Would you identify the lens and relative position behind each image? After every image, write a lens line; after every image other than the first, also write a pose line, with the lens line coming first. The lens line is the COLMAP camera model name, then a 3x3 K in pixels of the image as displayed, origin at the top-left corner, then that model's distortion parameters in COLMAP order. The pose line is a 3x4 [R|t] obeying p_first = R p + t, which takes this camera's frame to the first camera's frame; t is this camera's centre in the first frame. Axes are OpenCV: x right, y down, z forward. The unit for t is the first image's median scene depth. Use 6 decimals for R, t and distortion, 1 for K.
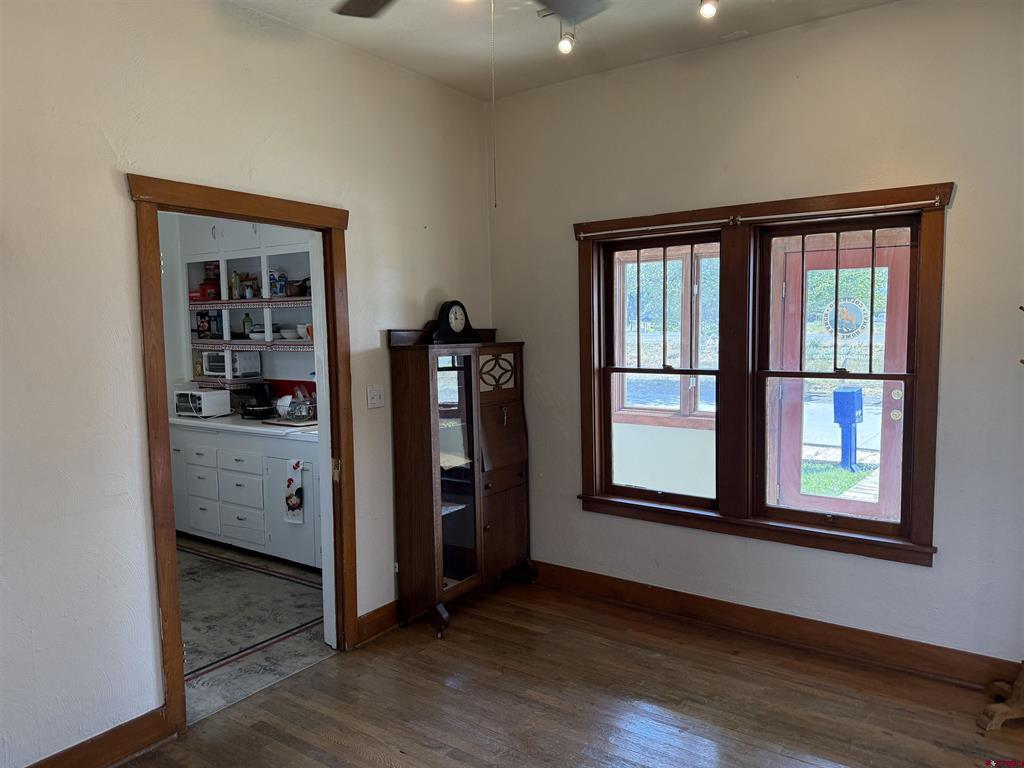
lens RADIAL K [[719.6, 0, 508.4], [0, 719.6, 391.3], [0, 0, 1]] dist [0.054255, -0.081649]
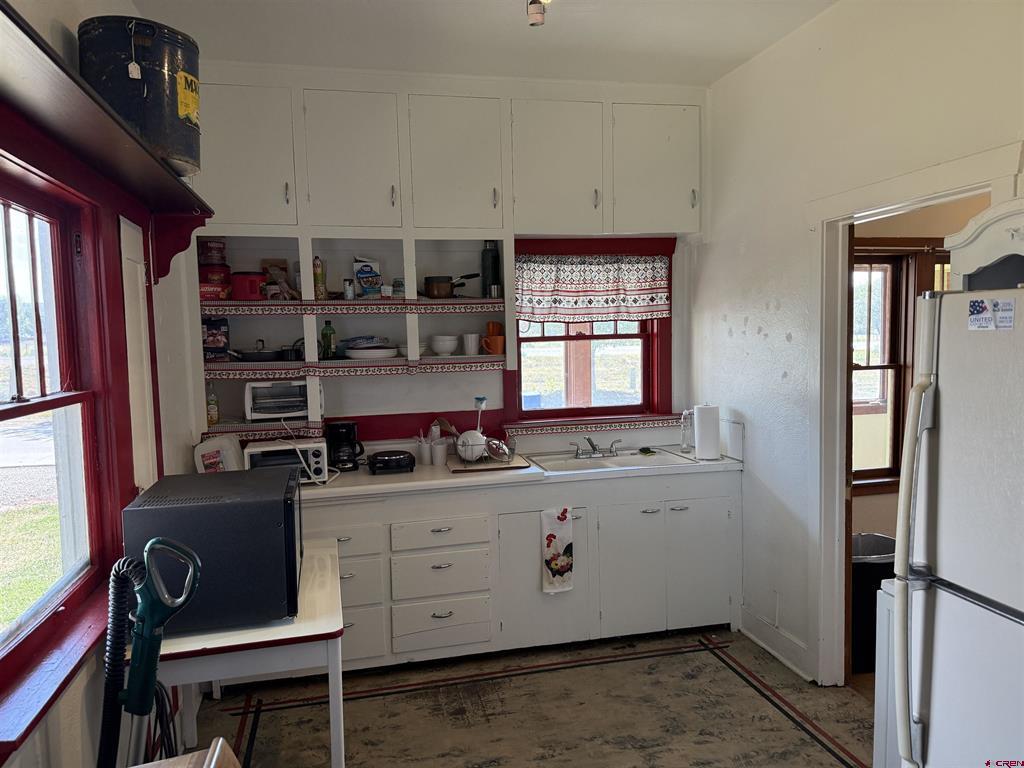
lens RADIAL K [[719.6, 0, 507.1], [0, 719.6, 381.2], [0, 0, 1]] dist [0.054255, -0.081649]
pose [[0.672513, -0.050748, 0.738343, -0.926594], [0.086637, 0.996185, -0.010443, -0.037807], [-0.734997, 0.070991, 0.674344, 0.535332]]
